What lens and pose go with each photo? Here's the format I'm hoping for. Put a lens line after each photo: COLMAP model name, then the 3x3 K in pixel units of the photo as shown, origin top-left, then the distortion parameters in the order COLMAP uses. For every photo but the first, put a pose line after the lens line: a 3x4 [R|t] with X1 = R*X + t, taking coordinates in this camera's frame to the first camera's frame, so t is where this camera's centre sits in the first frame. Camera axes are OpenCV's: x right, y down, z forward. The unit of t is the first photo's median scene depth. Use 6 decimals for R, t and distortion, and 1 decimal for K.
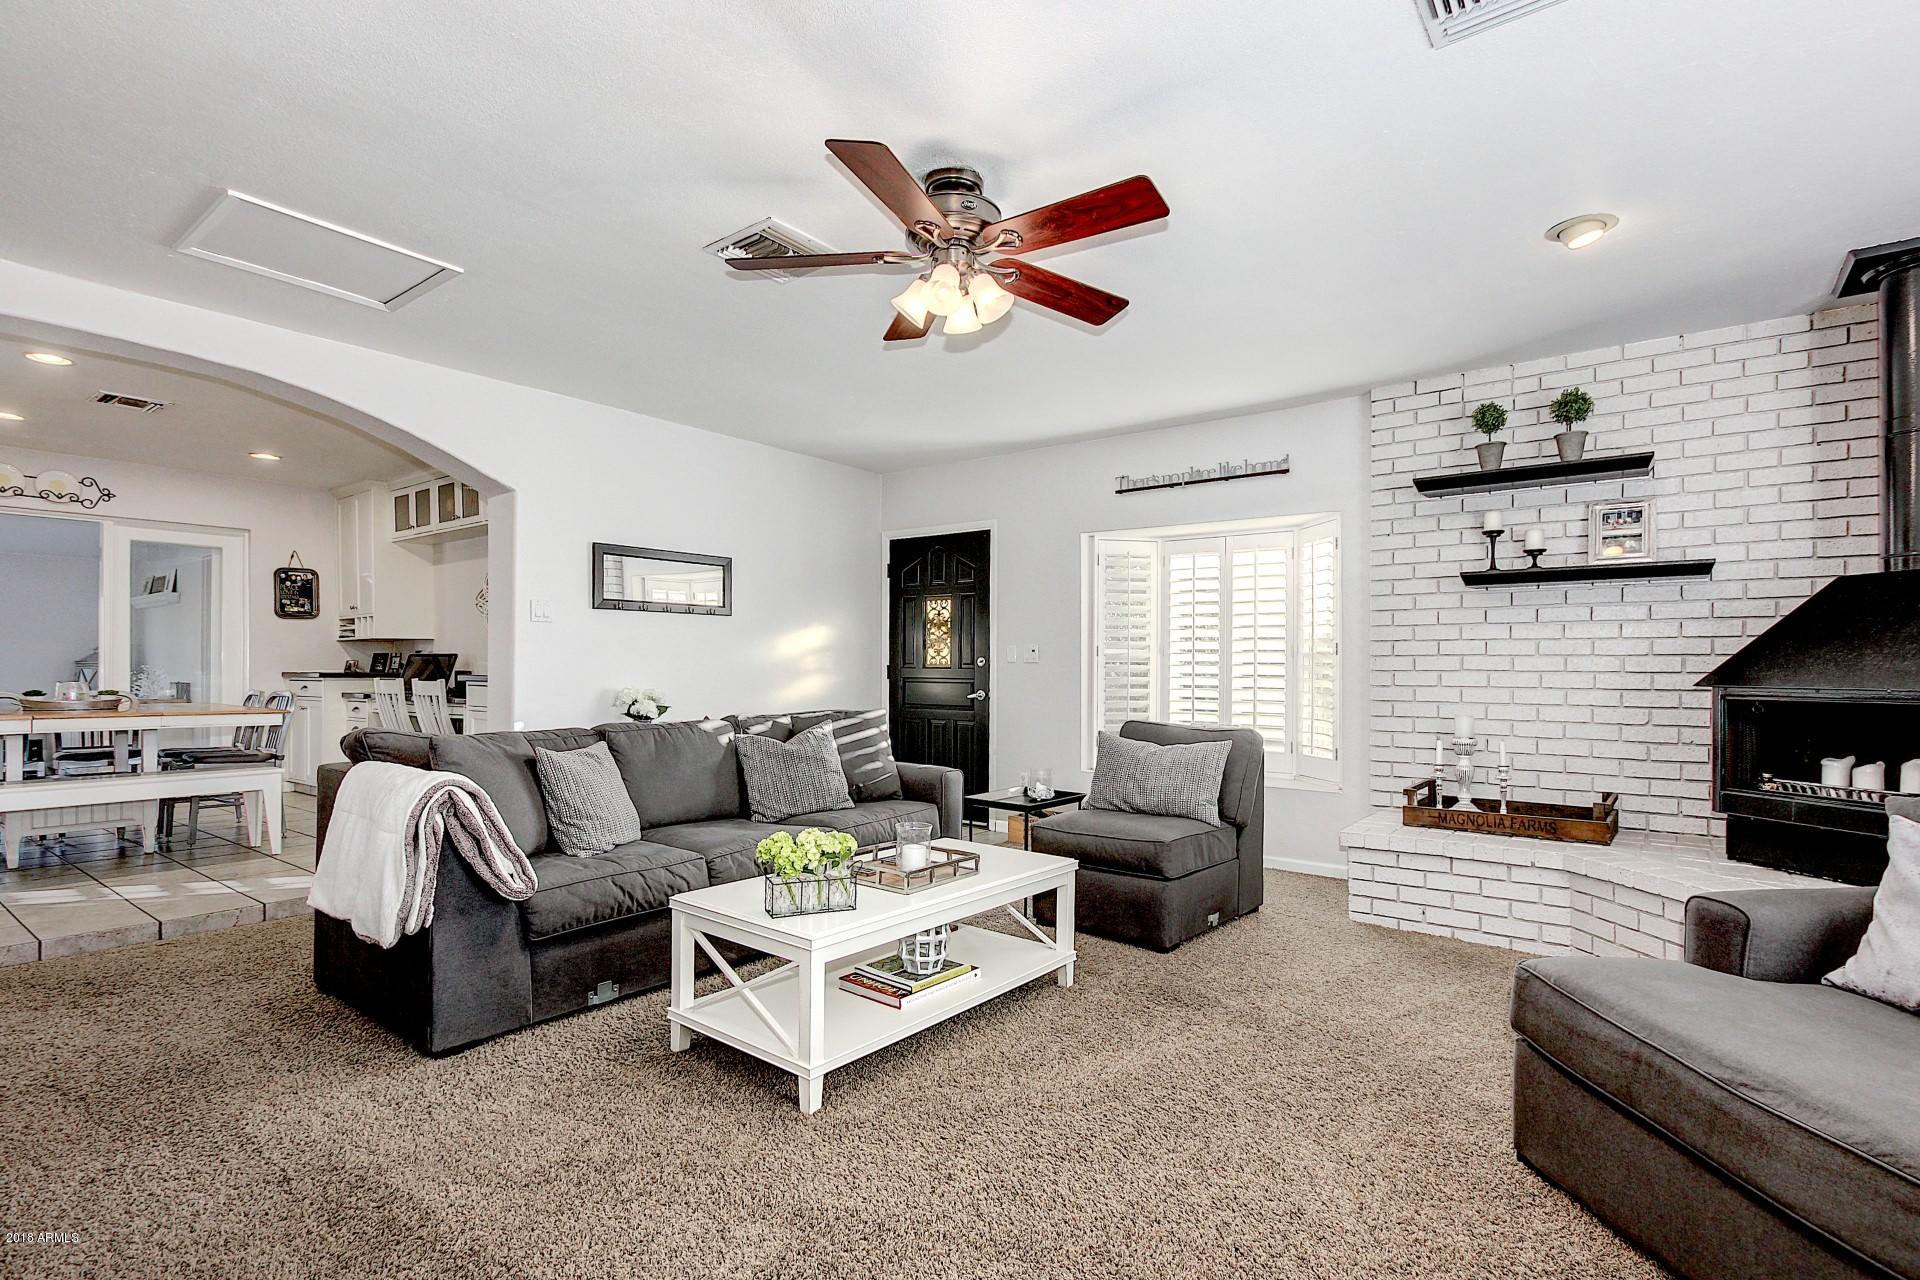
lens RADIAL K [[890.4, 0, 974.1], [0, 890.4, 645.0], [0, 0, 1]] dist [0.004001, 0.000605]
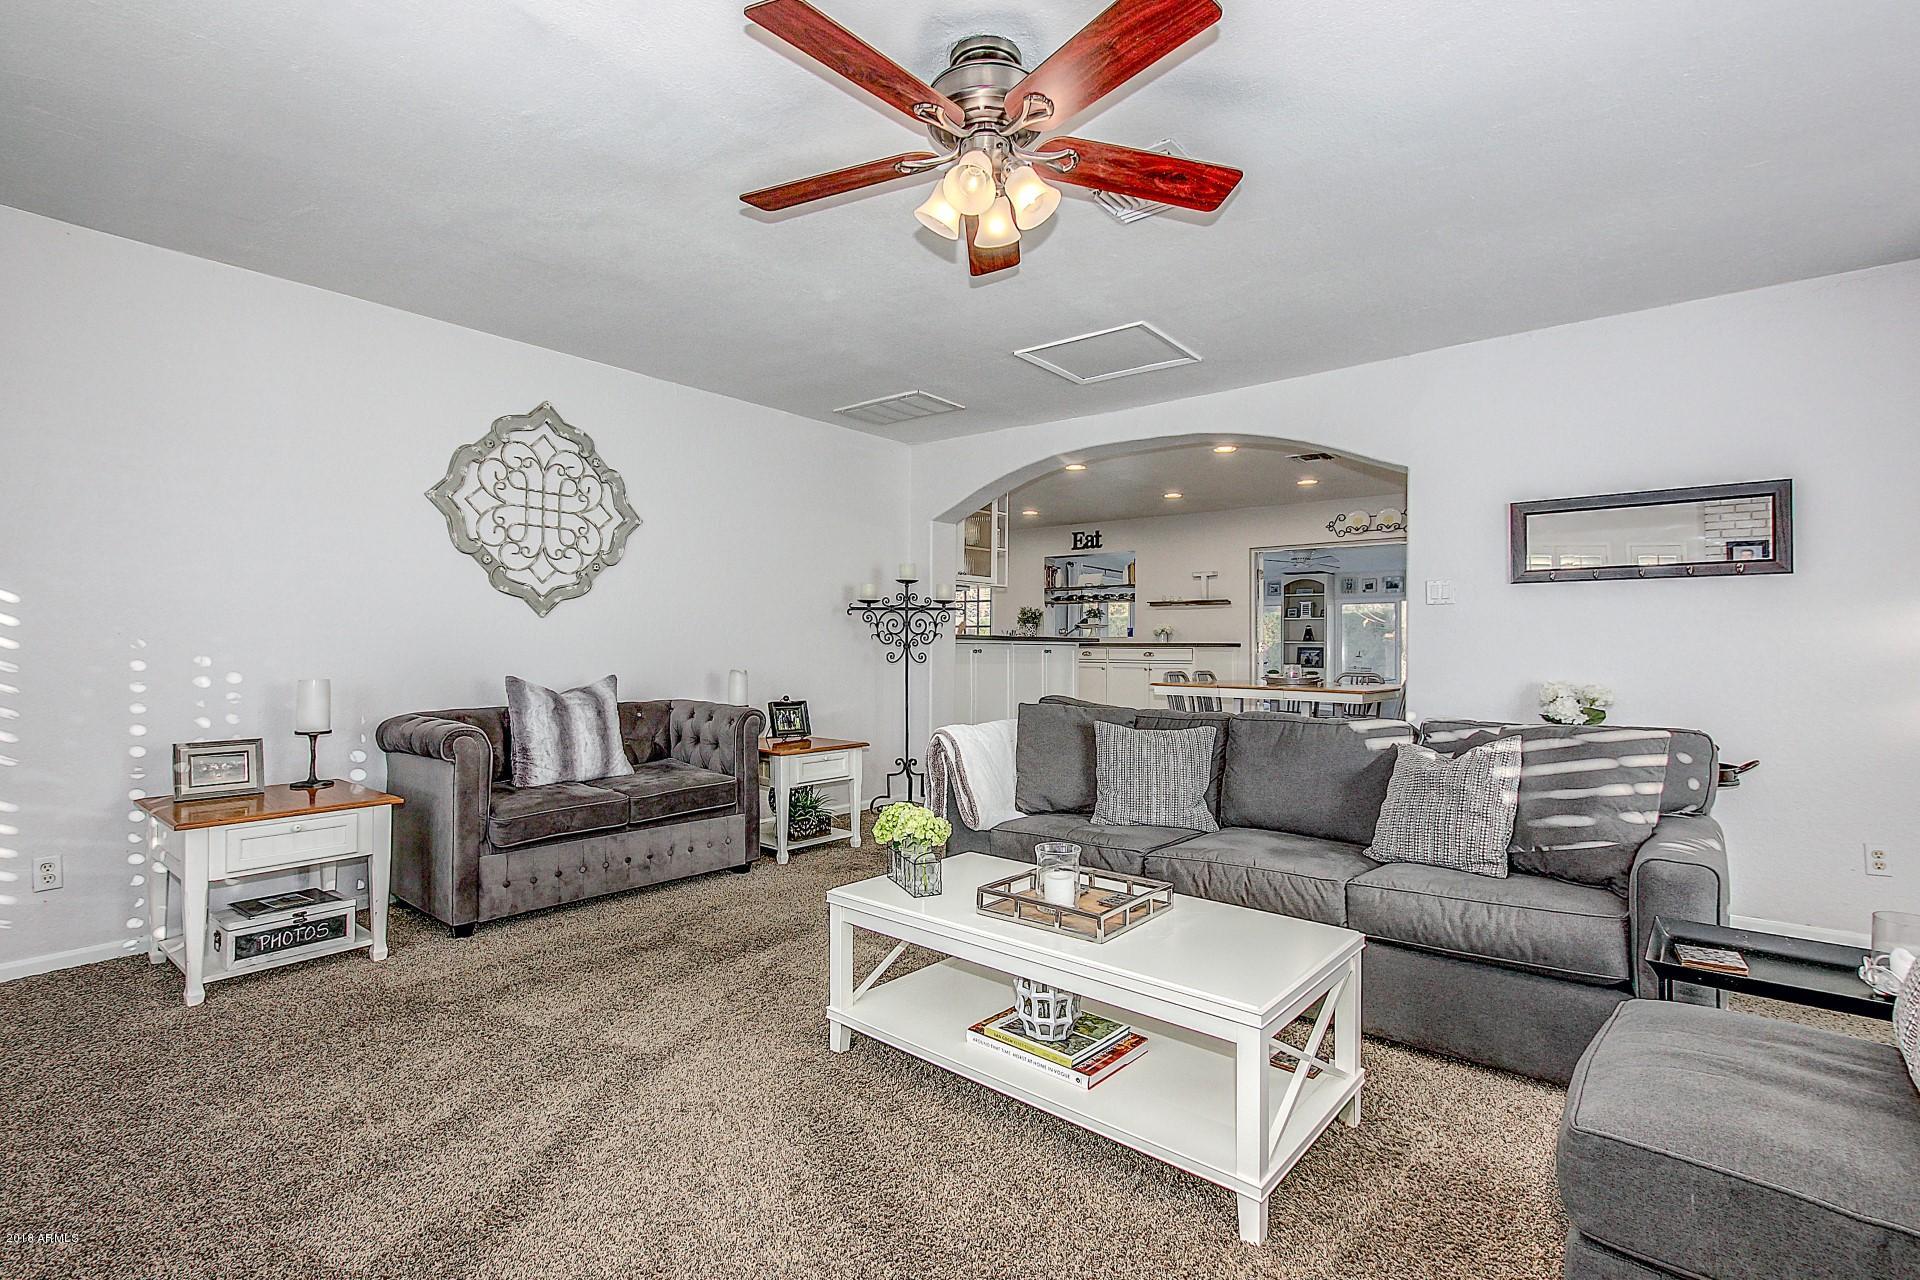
lens RADIAL K [[868.0, 0, 960.0], [0, 868.0, 640.0], [0, 0, 1]] dist [0.002125, 0.000157]
pose [[-0.002995, -0.014805, -0.999886, 0.443737], [0.019791, 0.999694, -0.014862, 0.015398], [0.999800, -0.019833, -0.002701, 0.573138]]
